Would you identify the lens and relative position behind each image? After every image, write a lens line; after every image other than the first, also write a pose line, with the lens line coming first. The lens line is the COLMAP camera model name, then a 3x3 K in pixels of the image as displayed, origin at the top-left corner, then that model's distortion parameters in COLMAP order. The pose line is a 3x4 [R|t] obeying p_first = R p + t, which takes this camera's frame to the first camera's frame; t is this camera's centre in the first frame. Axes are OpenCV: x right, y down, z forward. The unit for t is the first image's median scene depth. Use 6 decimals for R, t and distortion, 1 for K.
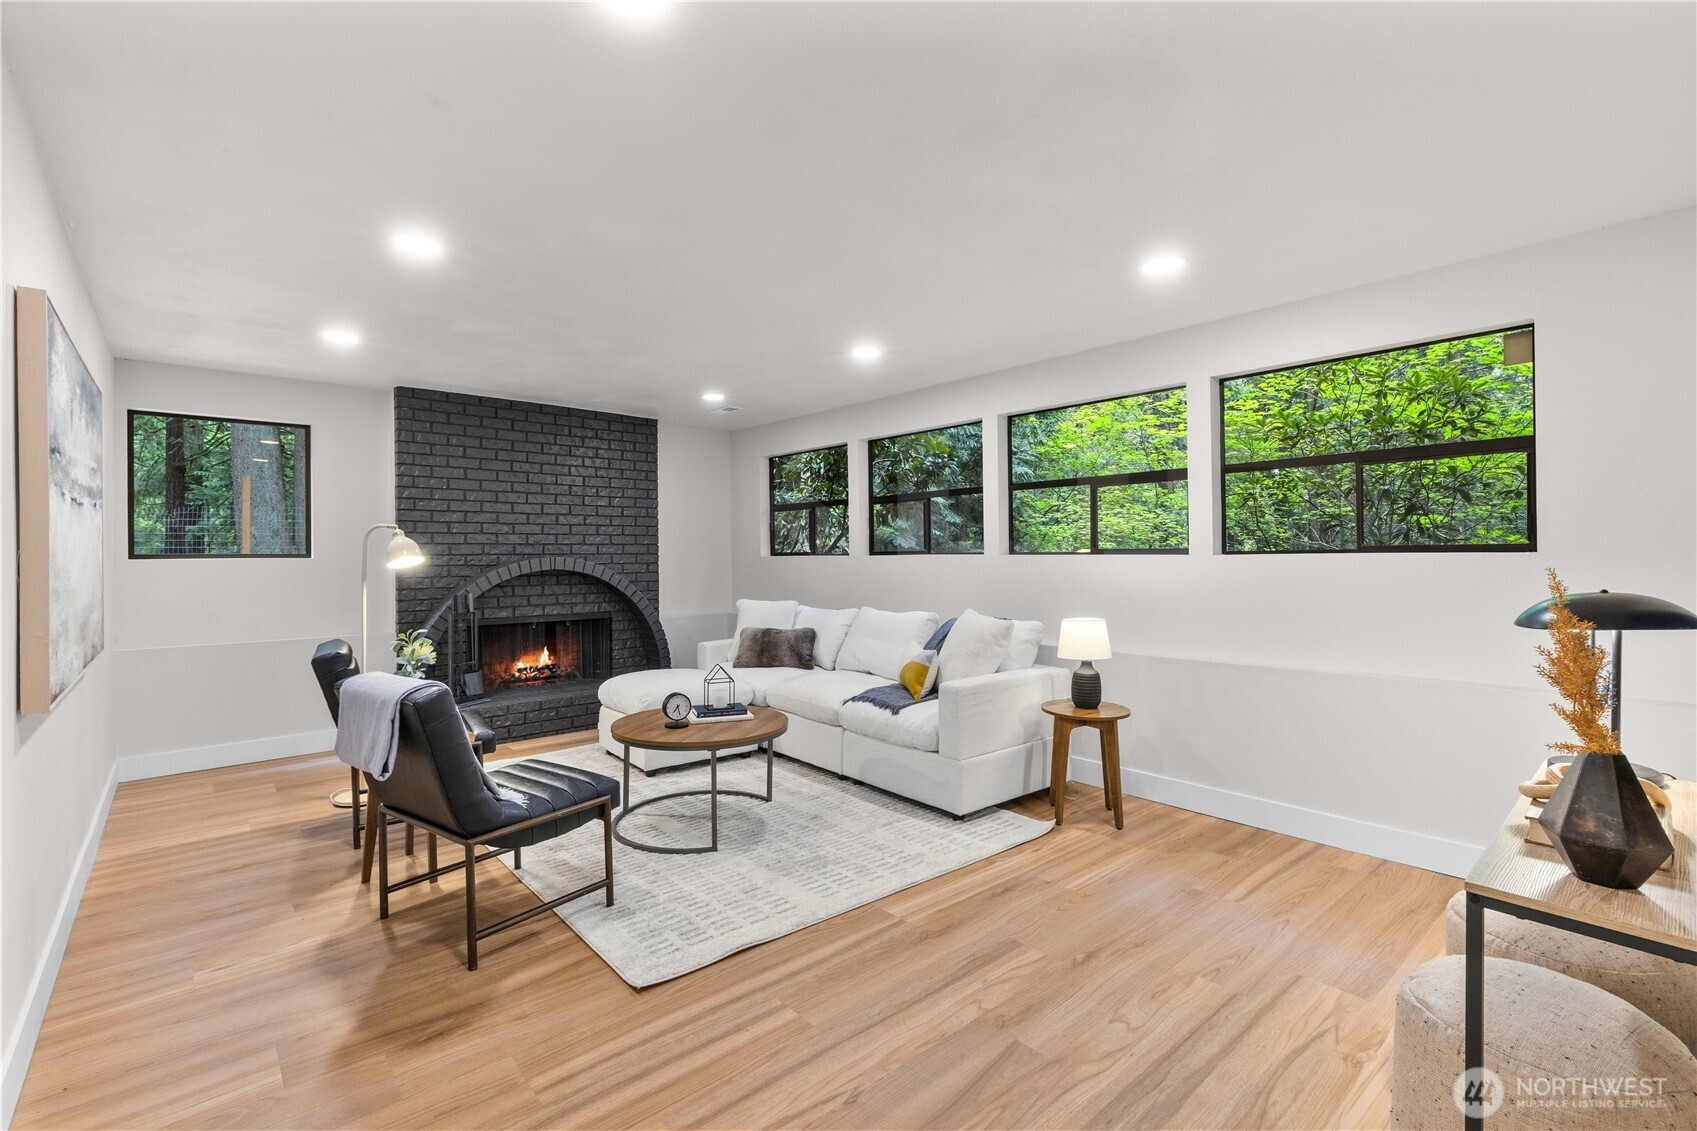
lens RADIAL K [[765.4, 0, 849.3], [0, 765.4, 547.8], [0, 0, 1]] dist [0.003982, 0.000003]
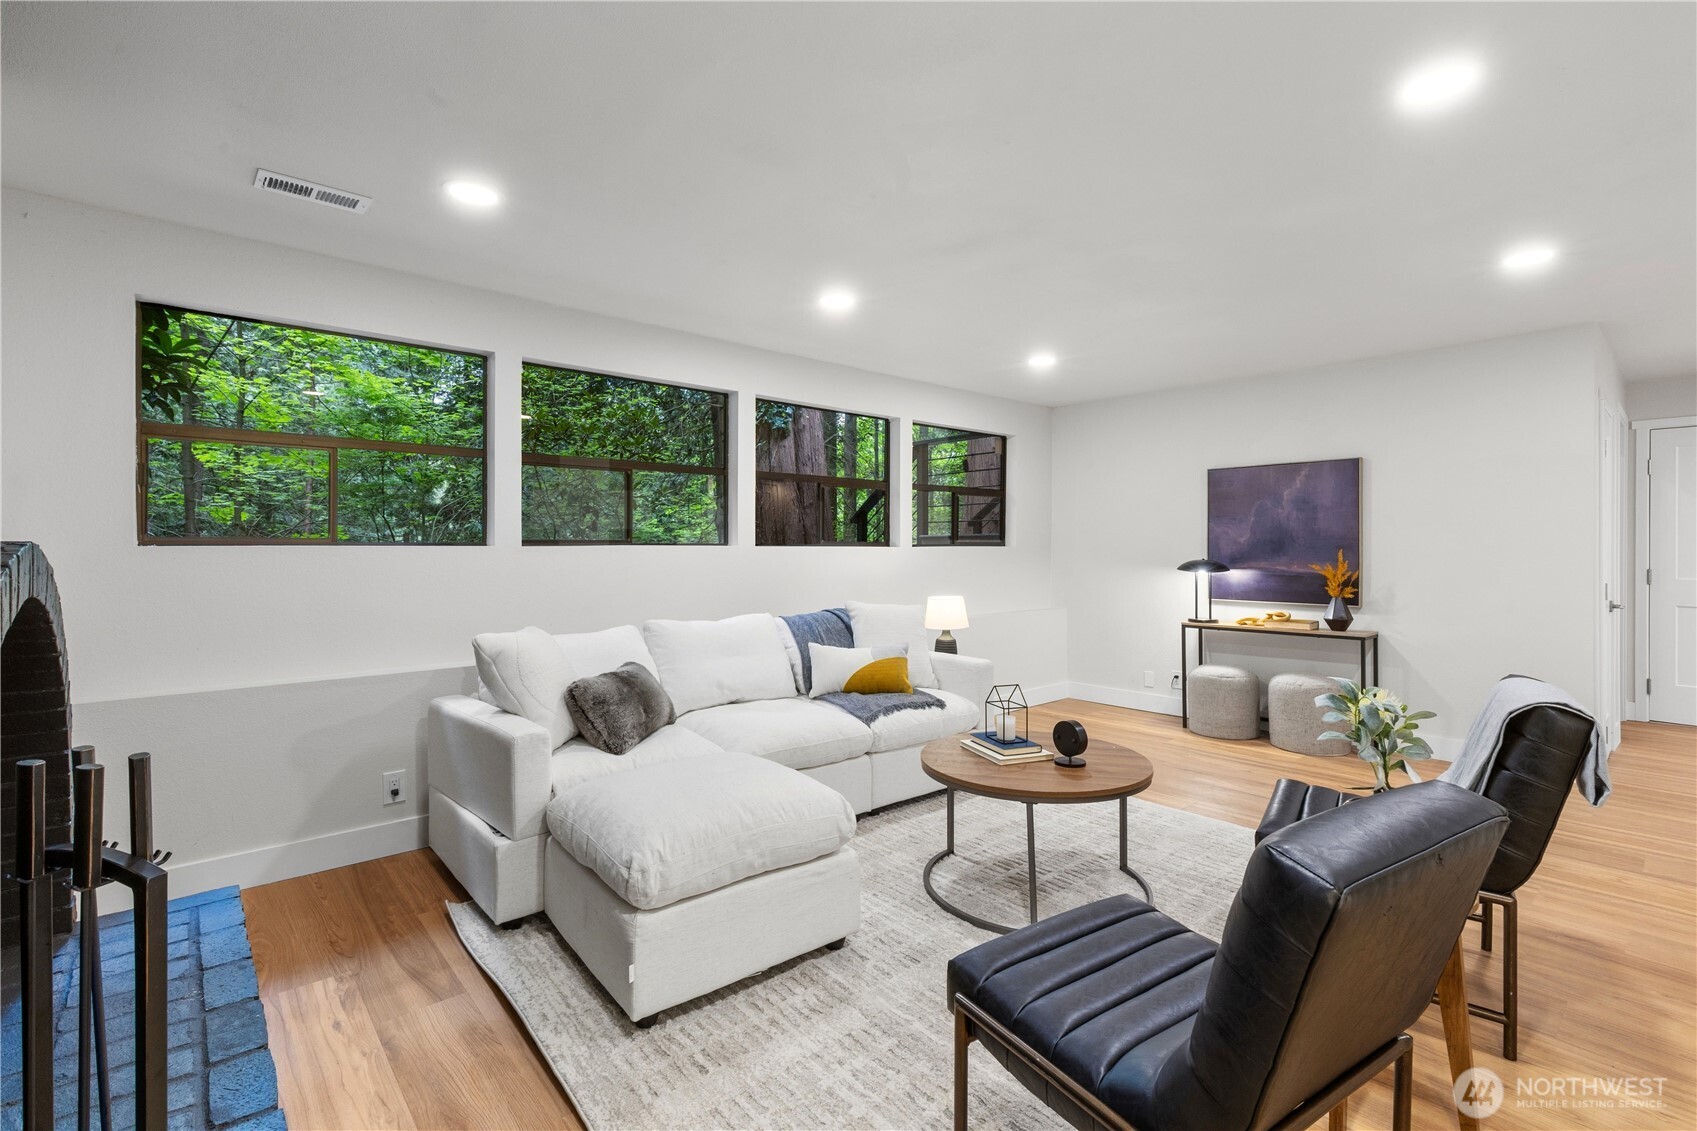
lens RADIAL K [[765.4, 0, 849.3], [0, 765.4, 547.8], [0, 0, 1]] dist [0.003982, 0.000003]
pose [[0.004721, 0.003677, 0.999982, -0.829175], [-0.012133, 0.999920, -0.003620, 0.016400], [-0.999915, -0.012116, 0.004765, 1.007739]]
